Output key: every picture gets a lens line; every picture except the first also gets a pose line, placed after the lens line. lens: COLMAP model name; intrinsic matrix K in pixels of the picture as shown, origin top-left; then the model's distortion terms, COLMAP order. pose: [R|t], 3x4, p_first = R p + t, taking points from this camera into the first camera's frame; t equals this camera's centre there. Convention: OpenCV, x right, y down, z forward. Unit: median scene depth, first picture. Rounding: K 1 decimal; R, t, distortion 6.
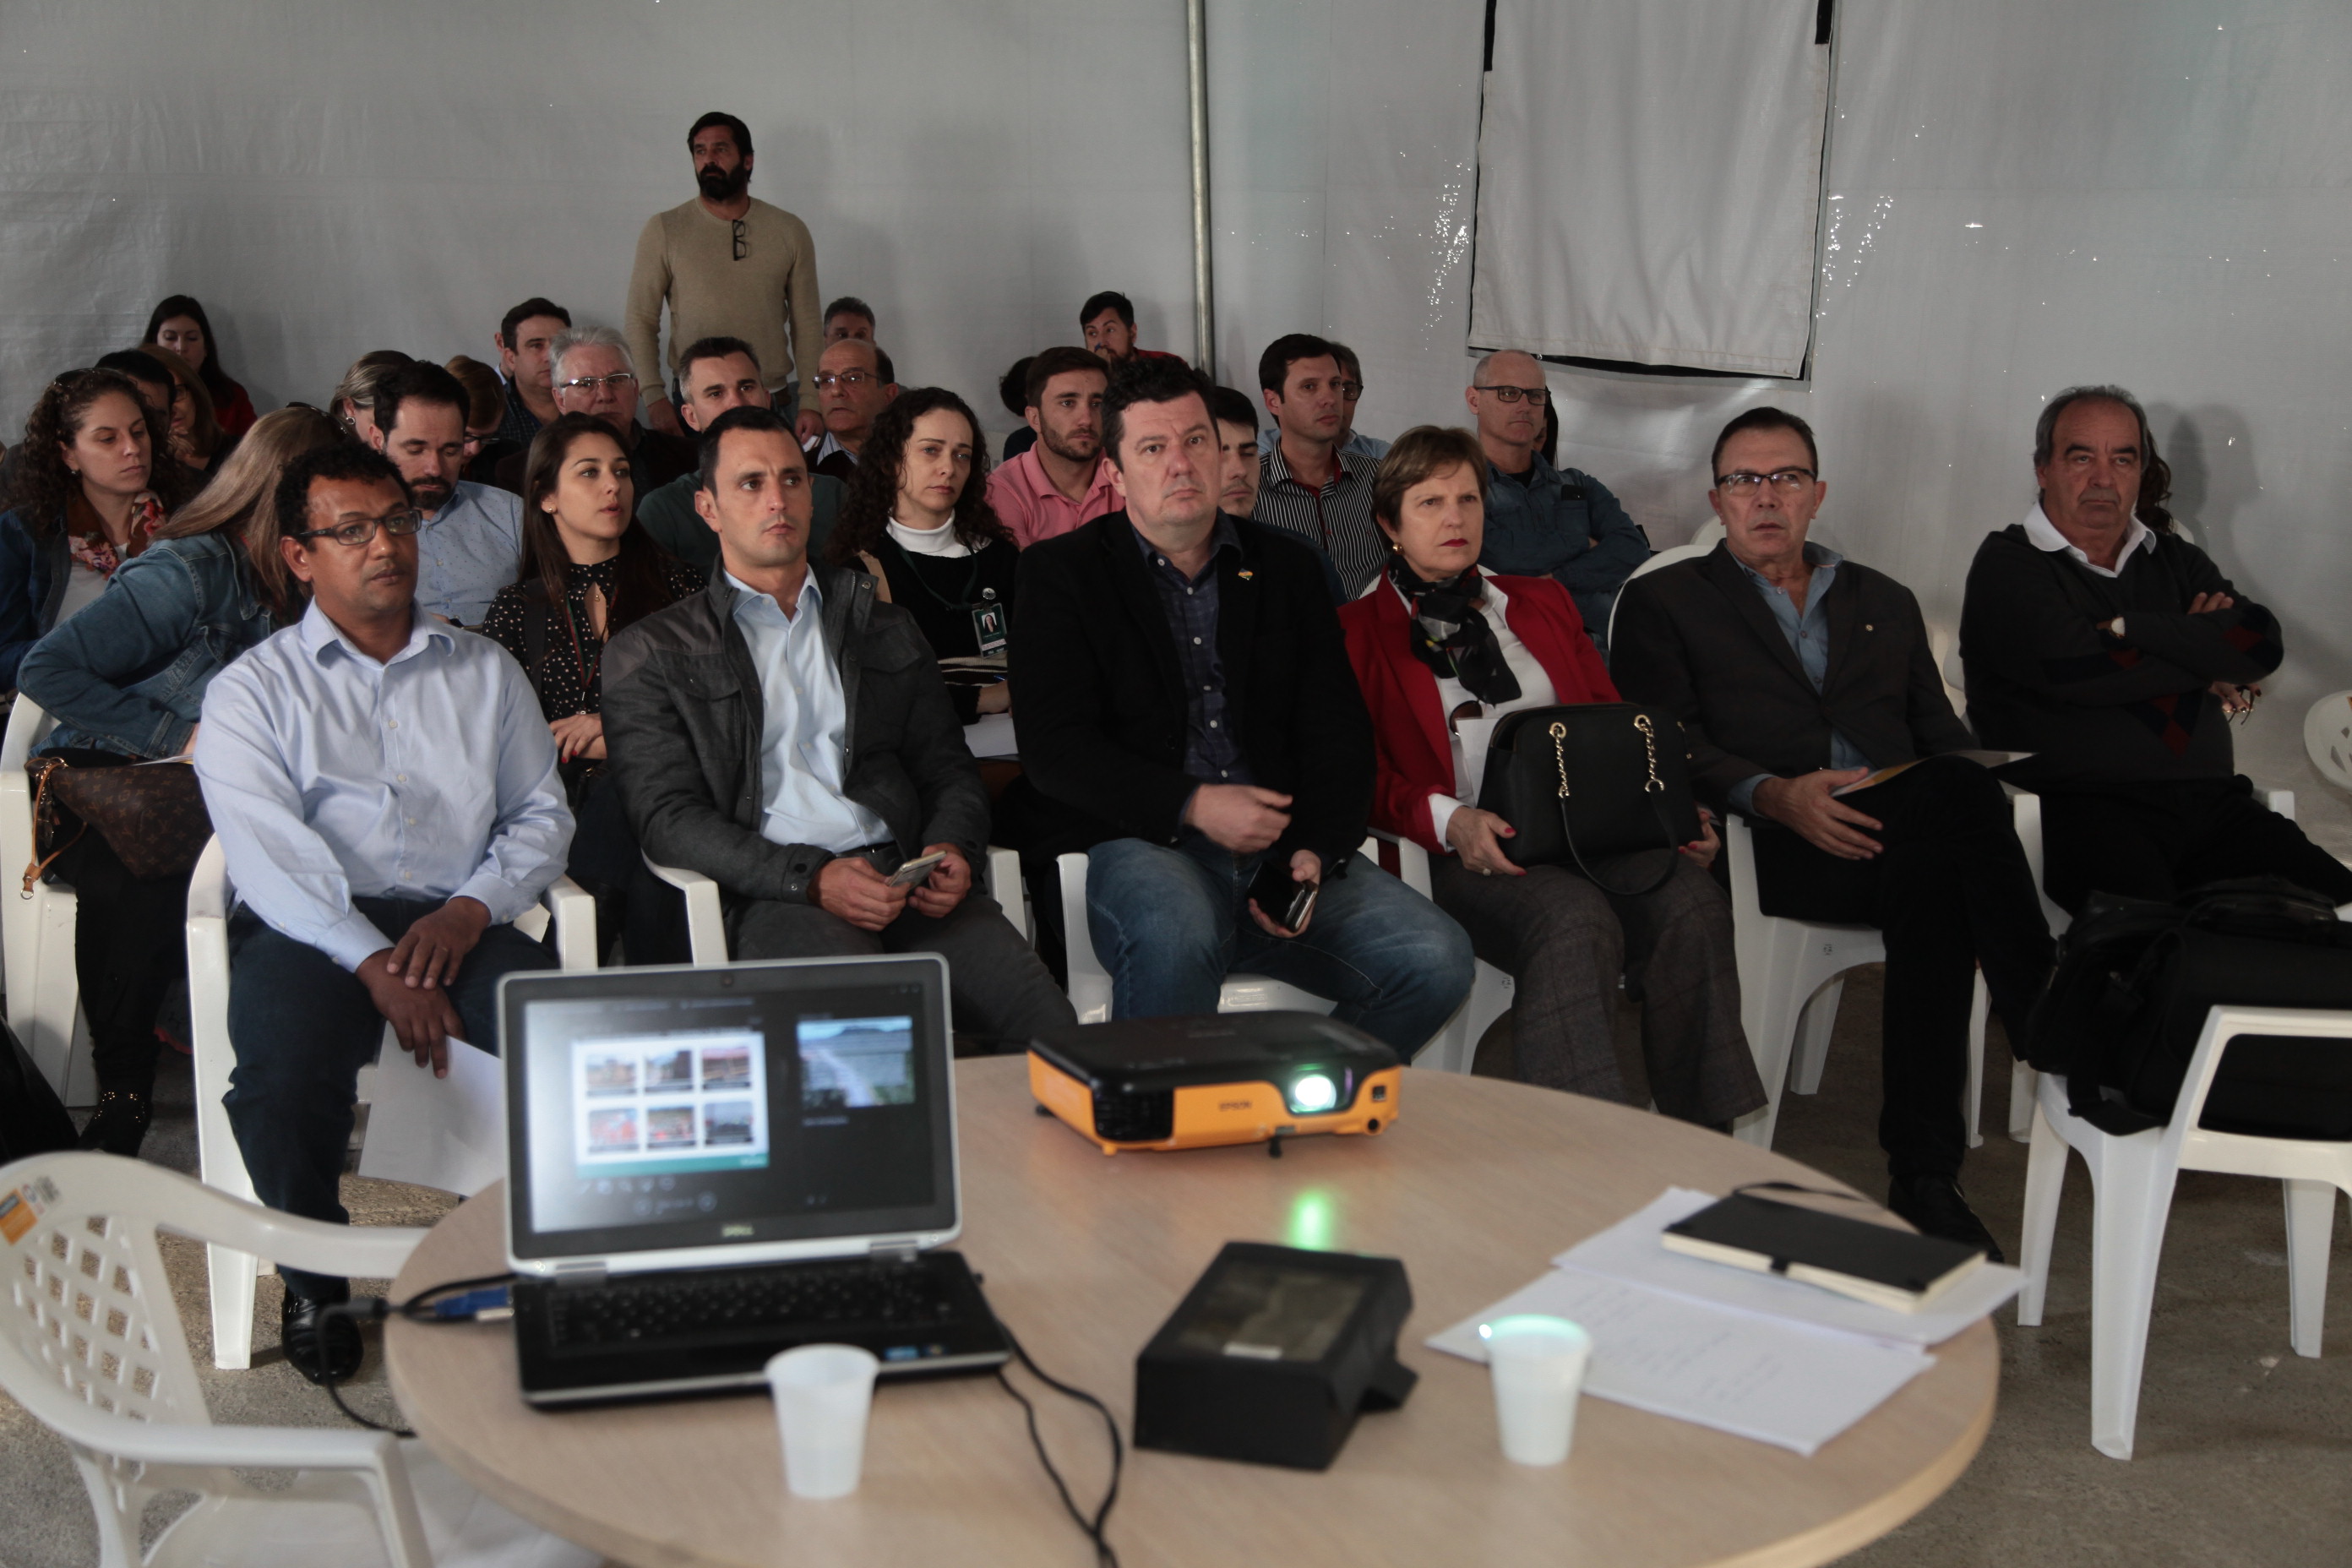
lens RADIAL K [[2878.5, 0, 1132.2], [0, 2878.5, 833.3], [0, 0, 1]] dist [0.111155, 0.019338]
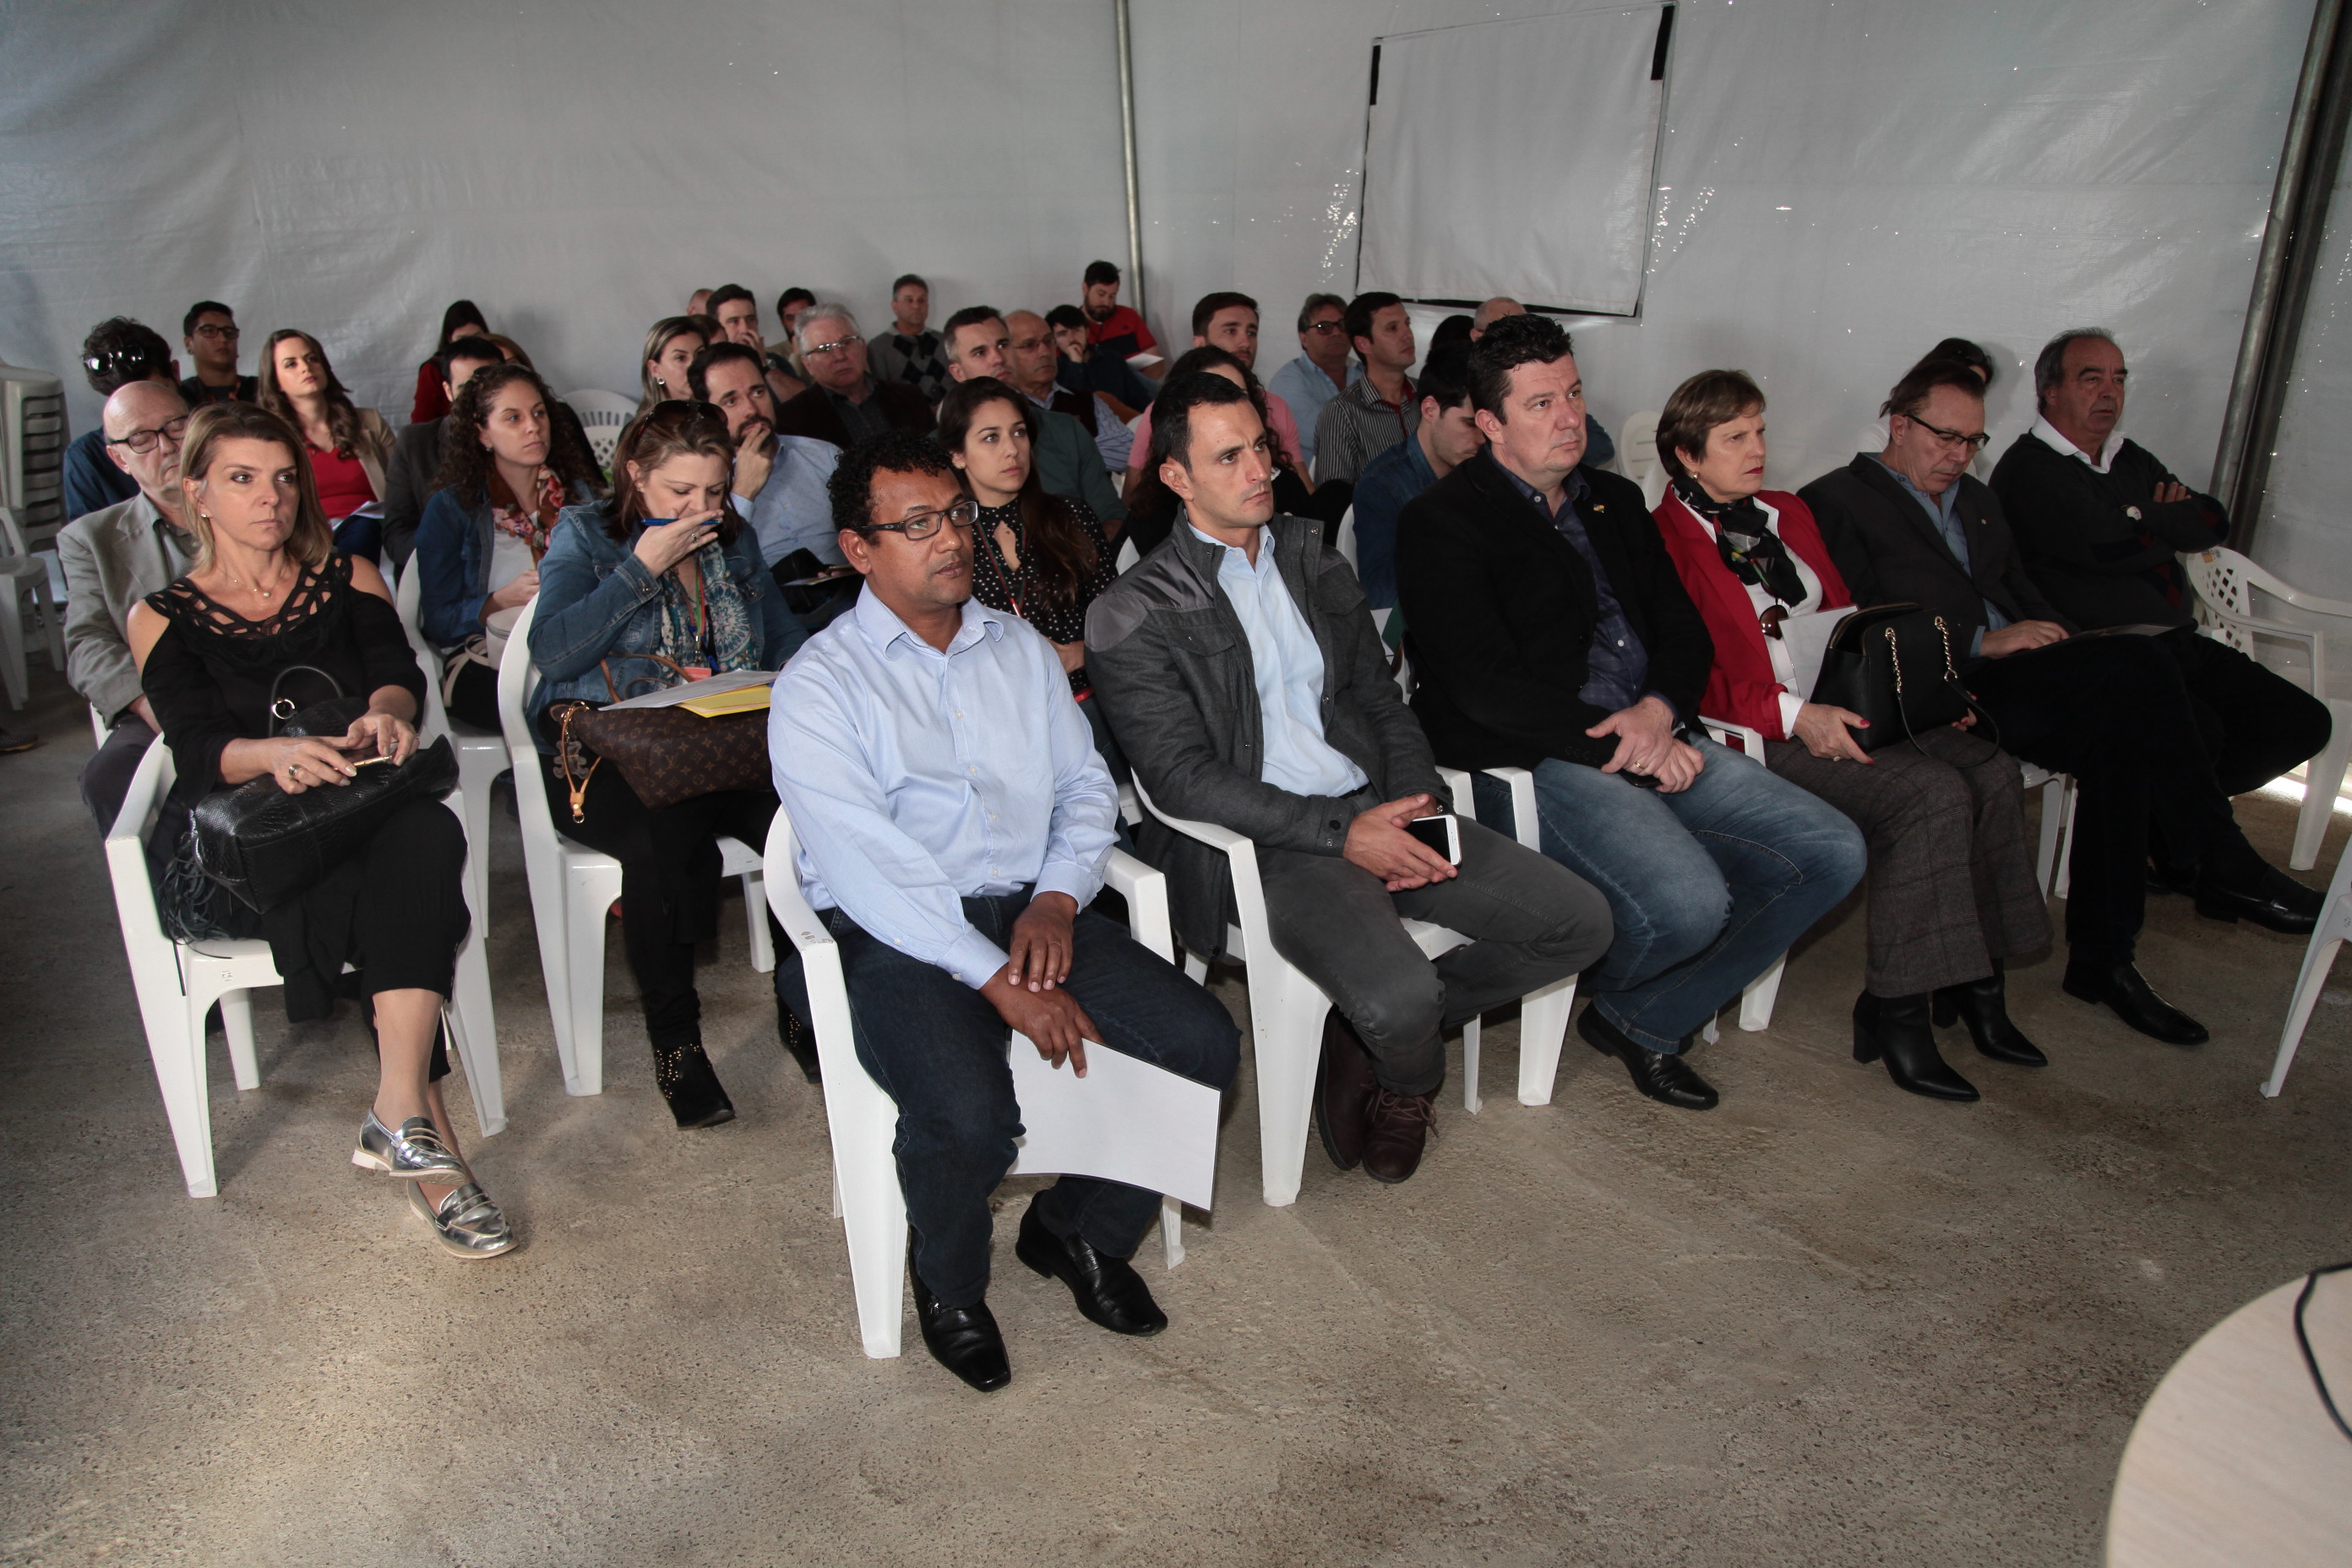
lens RADIAL K [[1690.2, 0, 1176.0], [0, 1690.2, 802.6], [0, 0, 1]] dist [-0.115844, 0.083566]
pose [[0.990588, -0.066635, 0.119565, -0.233680], [0.051166, 0.990444, 0.128076, -0.072077], [-0.126956, -0.120753, 0.984531, 0.391945]]
